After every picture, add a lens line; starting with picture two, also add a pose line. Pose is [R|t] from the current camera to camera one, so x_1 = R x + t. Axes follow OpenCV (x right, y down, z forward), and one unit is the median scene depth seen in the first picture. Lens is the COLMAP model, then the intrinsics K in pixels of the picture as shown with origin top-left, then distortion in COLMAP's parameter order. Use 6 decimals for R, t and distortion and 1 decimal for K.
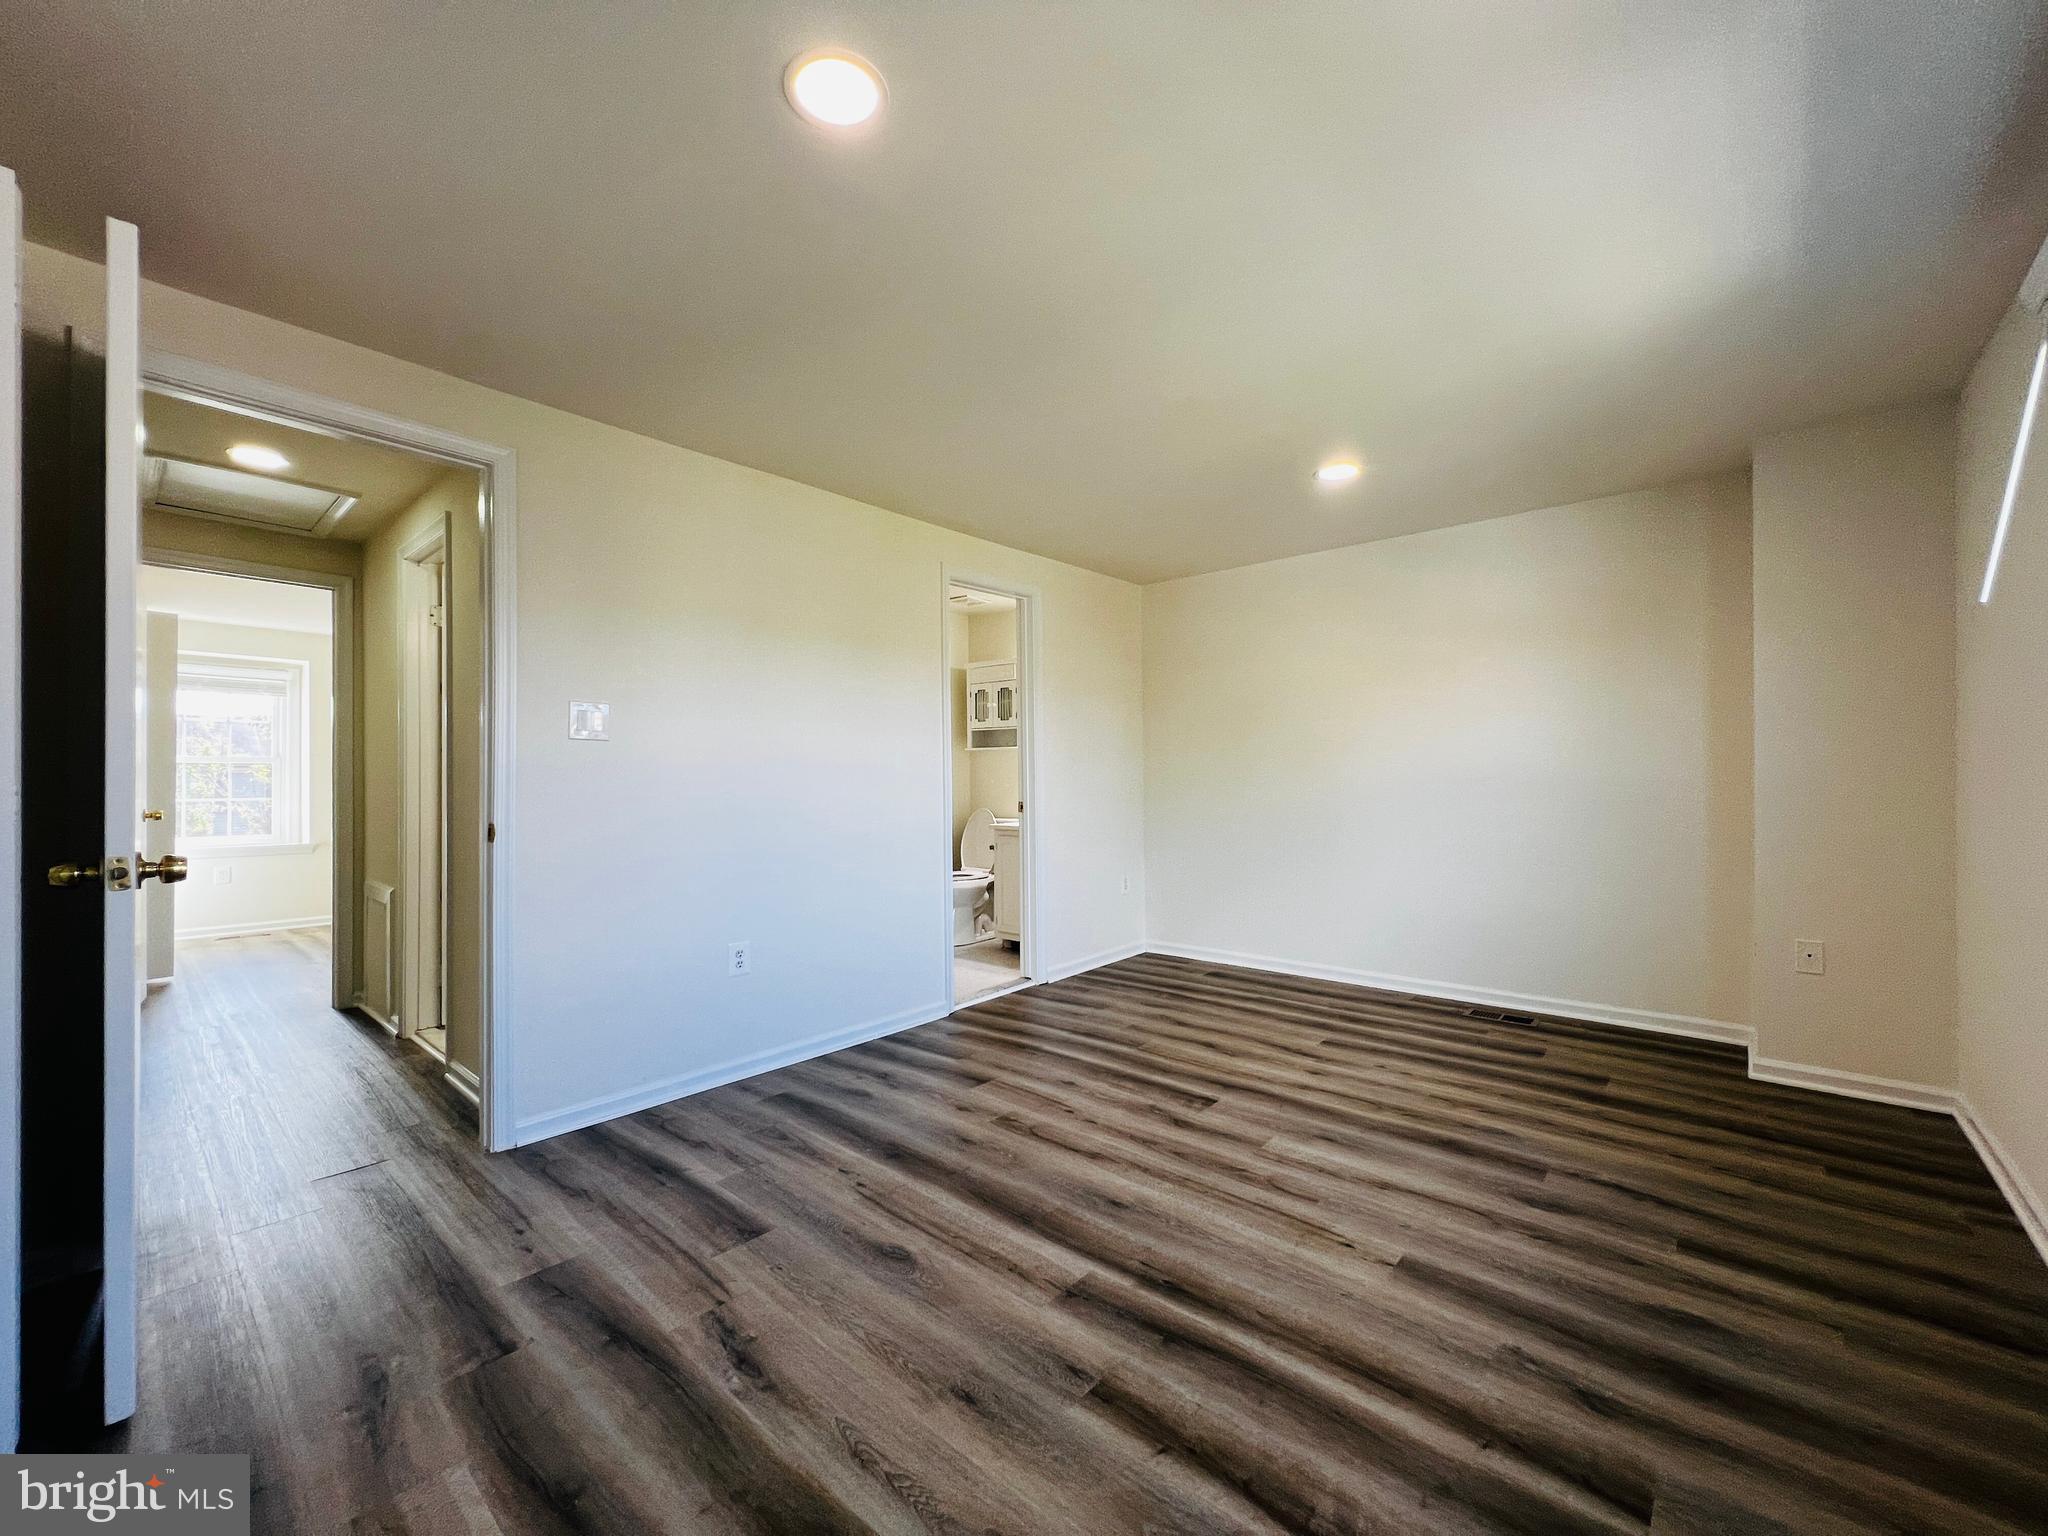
lens RADIAL K [[821.4, 0, 1024.2], [0, 821.4, 771.0], [0, 0, 1]] dist [-0.001042, -0.000358]
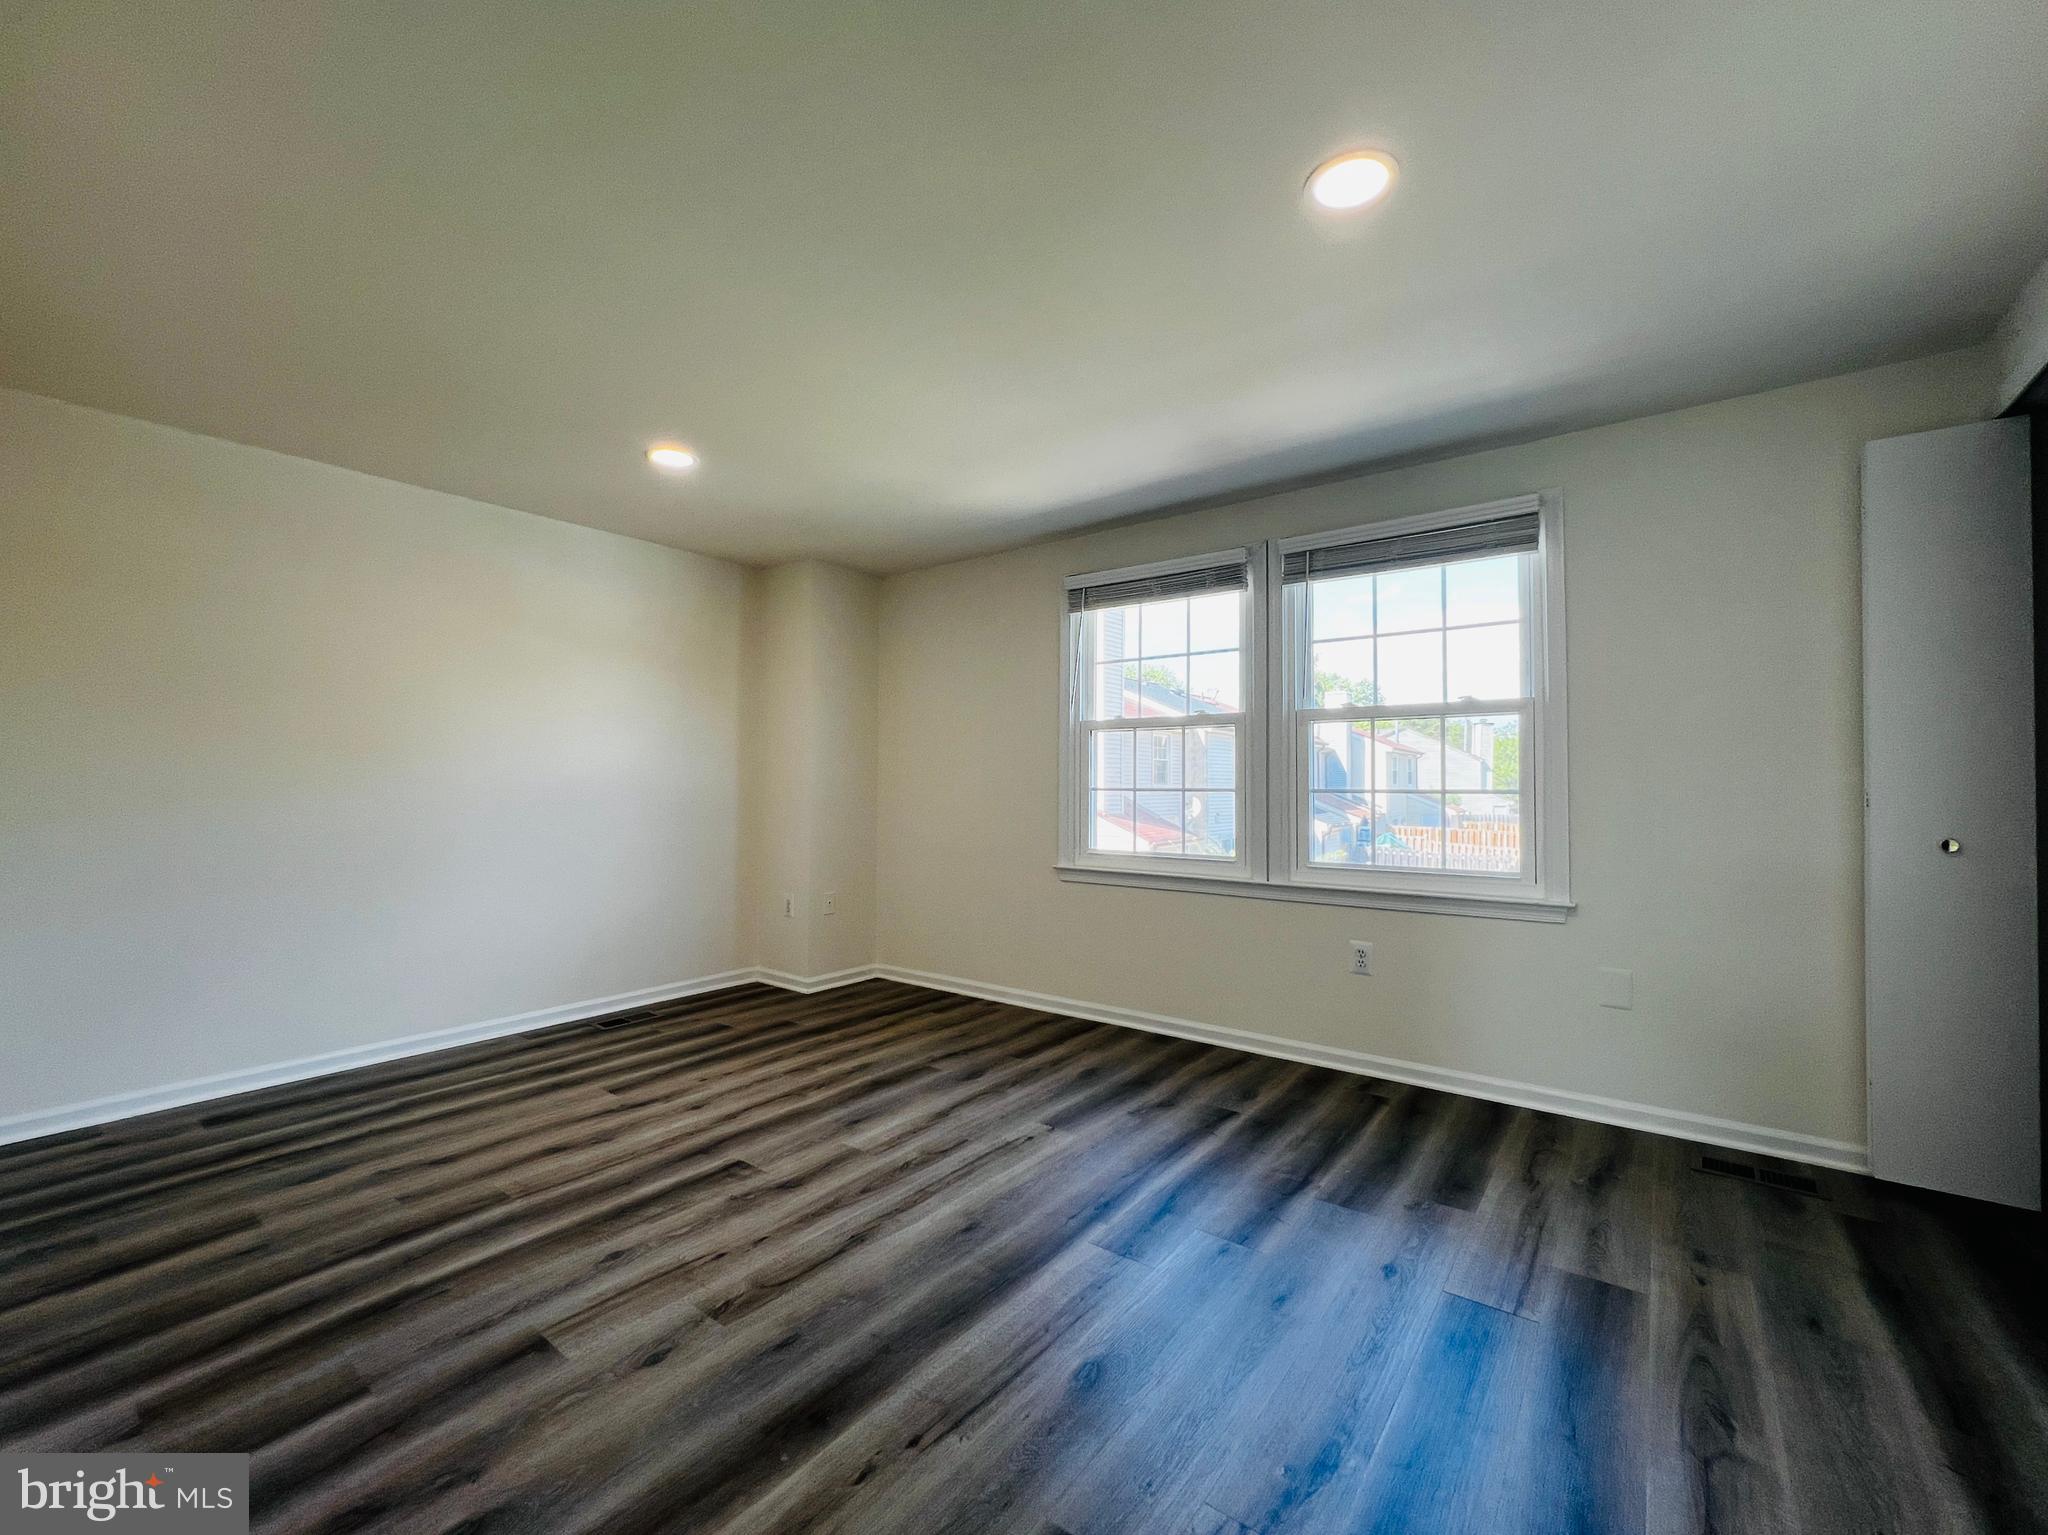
lens RADIAL K [[839.5, 0, 1024.0], [0, 839.5, 767.5], [0, 0, 1]] dist [-0.001685, -0.000443]
pose [[-0.072894, 0.026434, 0.996989, -0.692831], [-0.009797, 0.999581, -0.027219, 0.010598], [-0.997292, -0.011752, -0.072604, 0.792557]]
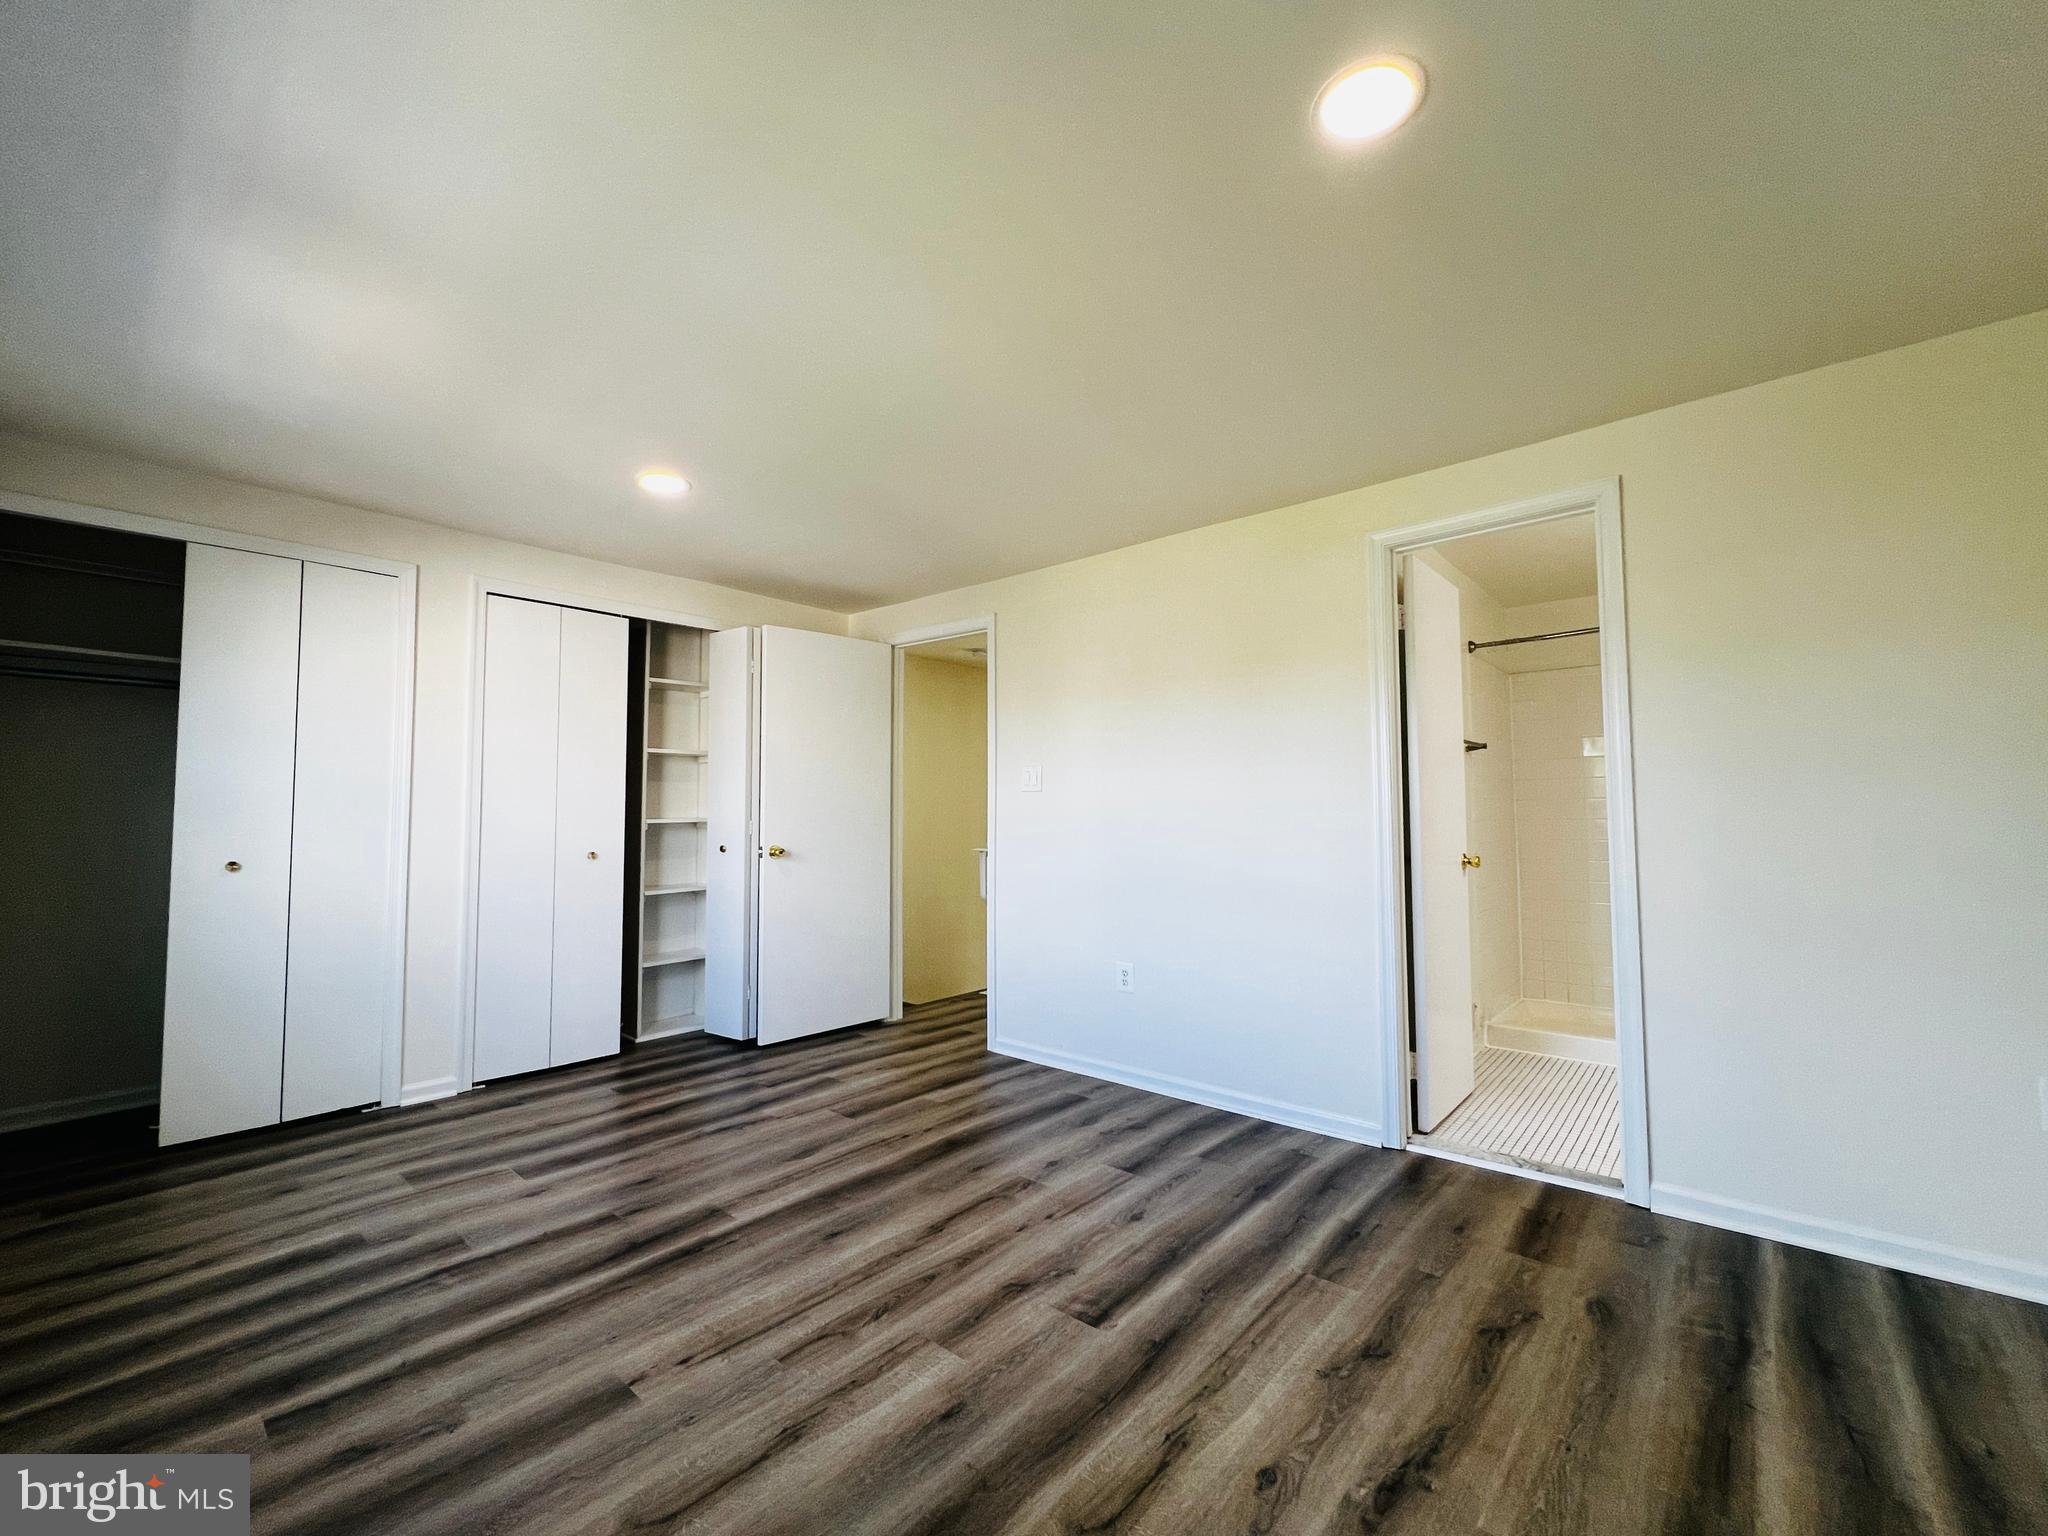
lens RADIAL K [[839.5, 0, 1024.0], [0, 839.5, 768.0], [0, 0, 1]] dist [-0.001685, -0.000443]
pose [[0.004021, -0.050047, -0.998739, 0.940690], [0.011144, 0.998687, -0.049999, -0.005577], [0.999930, -0.010929, 0.004574, 0.970752]]
